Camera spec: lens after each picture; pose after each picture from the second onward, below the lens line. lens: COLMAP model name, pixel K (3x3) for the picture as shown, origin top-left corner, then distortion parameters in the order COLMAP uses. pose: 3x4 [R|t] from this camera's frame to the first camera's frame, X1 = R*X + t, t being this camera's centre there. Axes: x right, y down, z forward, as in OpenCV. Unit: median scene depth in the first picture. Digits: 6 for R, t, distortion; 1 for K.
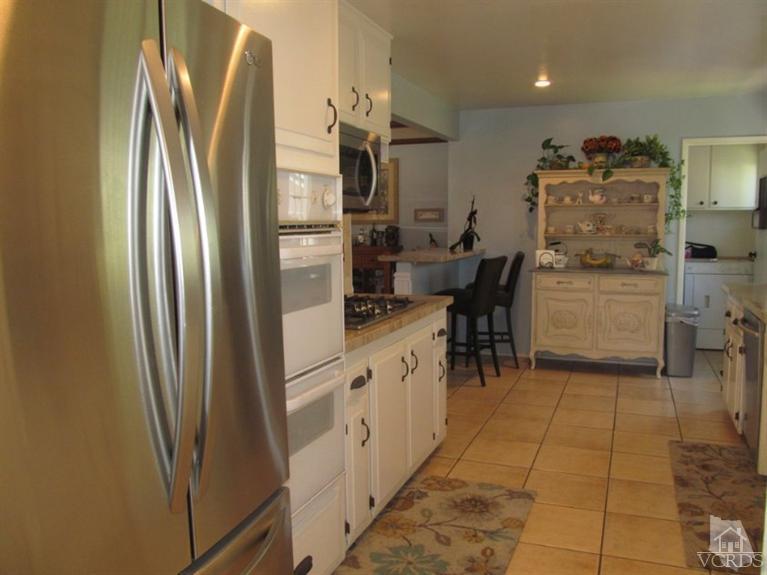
lens RADIAL K [[637.7, 0, 386.6], [0, 637.7, 288.1], [0, 0, 1]] dist [-0.060028, 0.024458]
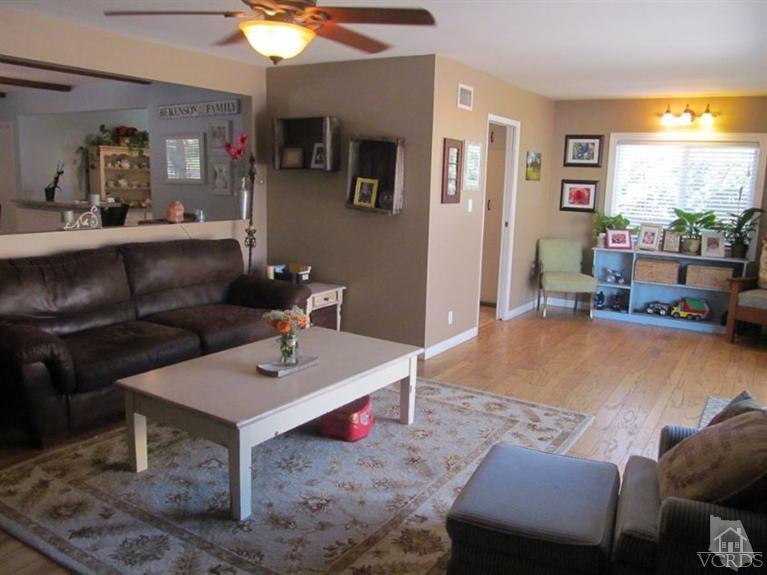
lens RADIAL K [[637.7, 0, 386.6], [0, 637.7, 288.1], [0, 0, 1]] dist [-0.060028, 0.024458]
pose [[0.178581, -0.152965, 0.971962, -1.216403], [0.070680, 0.987284, 0.142391, -0.014787], [-0.981383, 0.043270, 0.187121, 0.063460]]
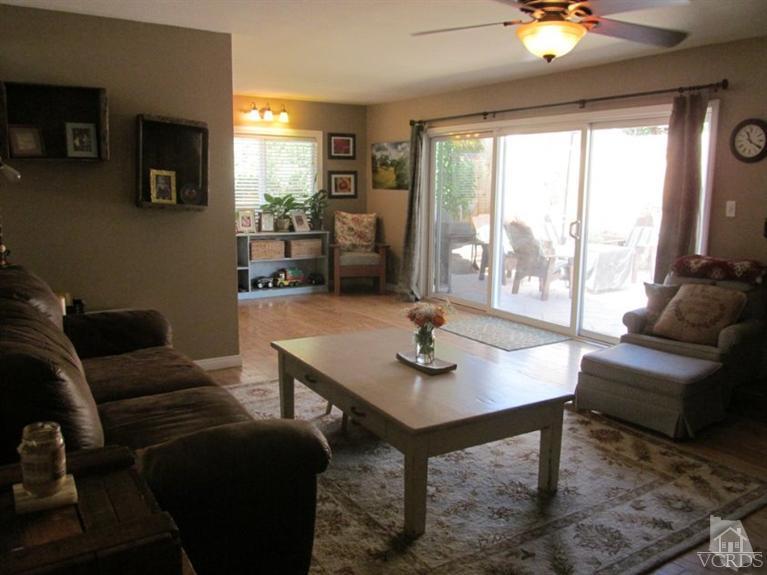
lens RADIAL K [[637.7, 0, 386.6], [0, 637.7, 288.1], [0, 0, 1]] dist [-0.060028, 0.024458]
pose [[-0.809225, -0.091121, 0.580390, -0.955025], [0.061073, 0.969499, 0.237364, -0.070319], [-0.584316, 0.227527, -0.778978, 0.744085]]
